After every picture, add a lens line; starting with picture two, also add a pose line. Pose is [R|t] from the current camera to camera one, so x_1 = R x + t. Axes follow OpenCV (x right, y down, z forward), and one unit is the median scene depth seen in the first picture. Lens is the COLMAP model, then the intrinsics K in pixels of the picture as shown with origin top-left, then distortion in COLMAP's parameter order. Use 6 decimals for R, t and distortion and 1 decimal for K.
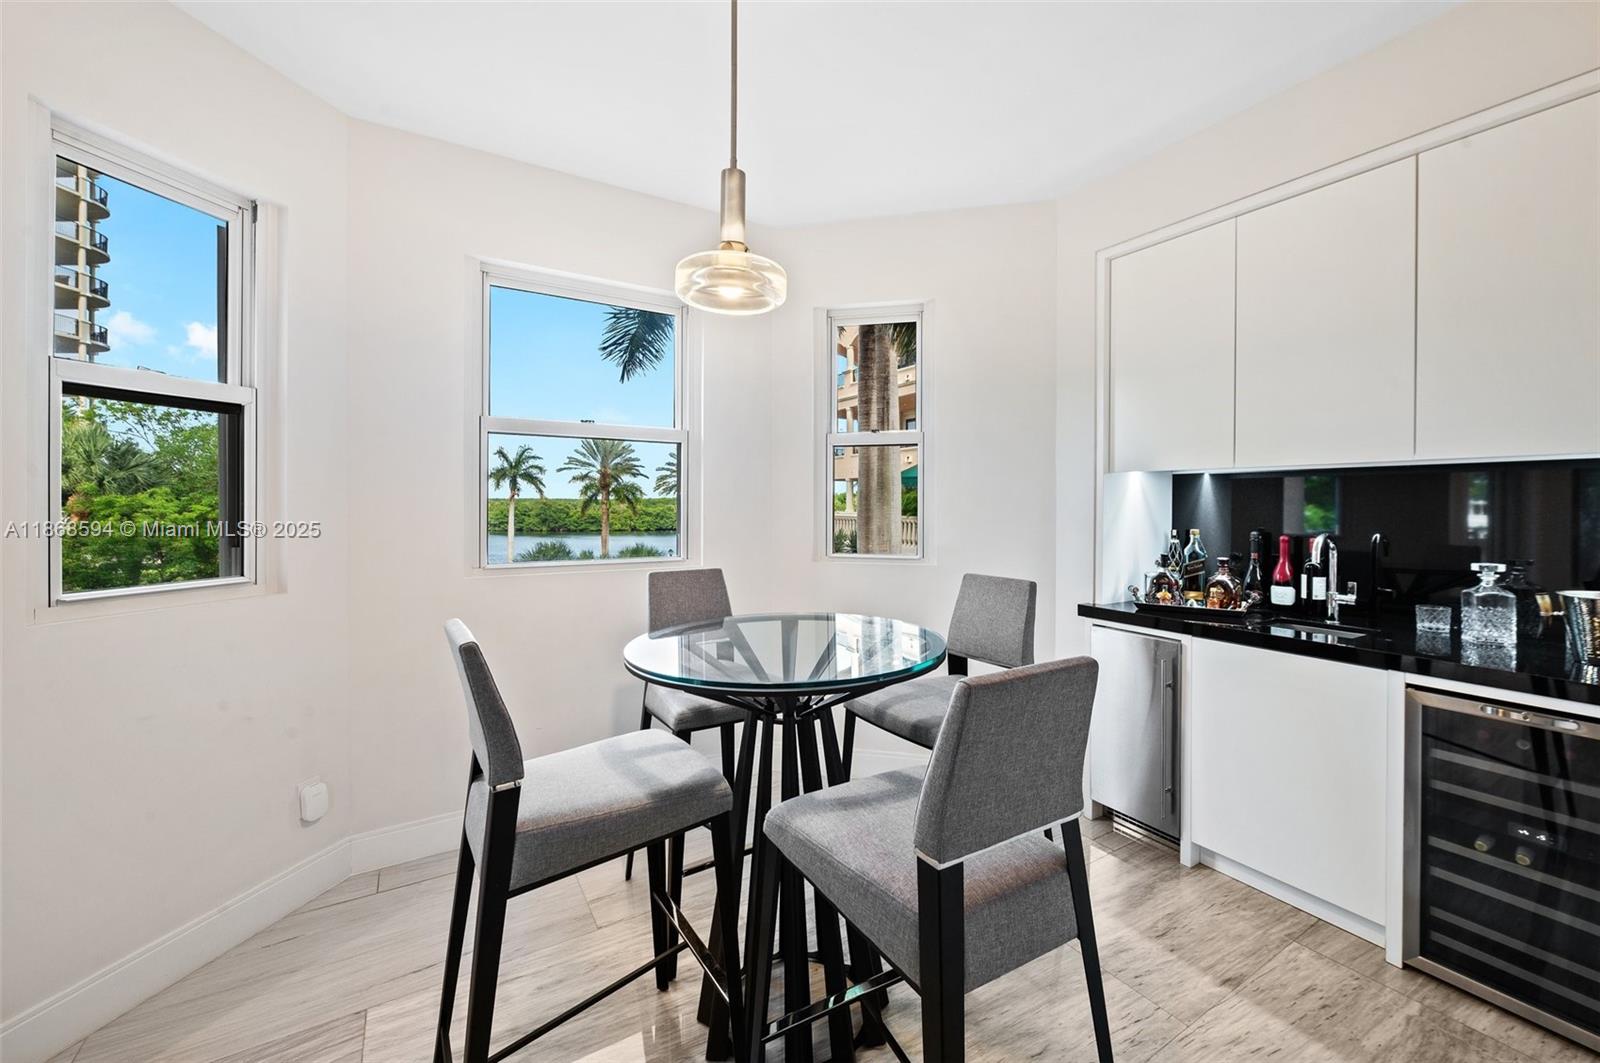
lens RADIAL K [[638.4, 0, 804.5], [0, 638.4, 520.9], [0, 0, 1]] dist [0.001917, 0.000165]
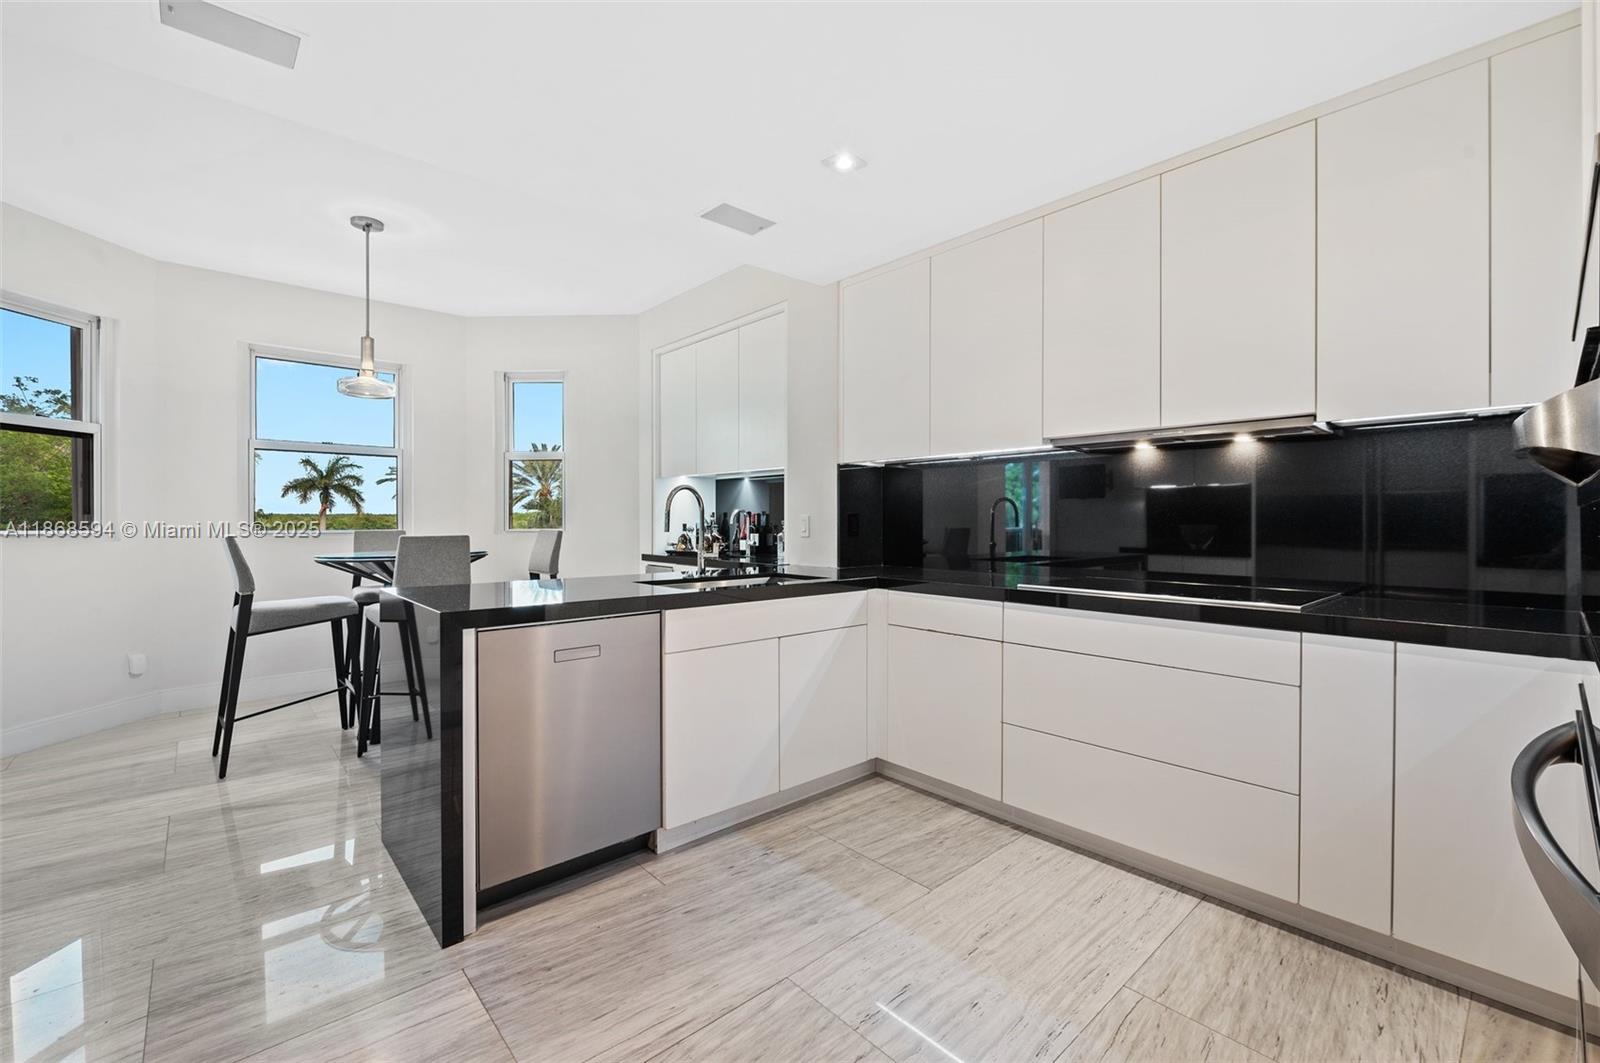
lens RADIAL K [[677.4, 0, 801.2], [0, 677.4, 528.3], [0, 0, 1]] dist [-0.002815, -0.000642]
pose [[0.982996, -0.007706, 0.183463, 0.094350], [0.009965, 0.999885, -0.011390, 0.015951], [-0.183354, 0.013025, 0.982961, -0.159778]]
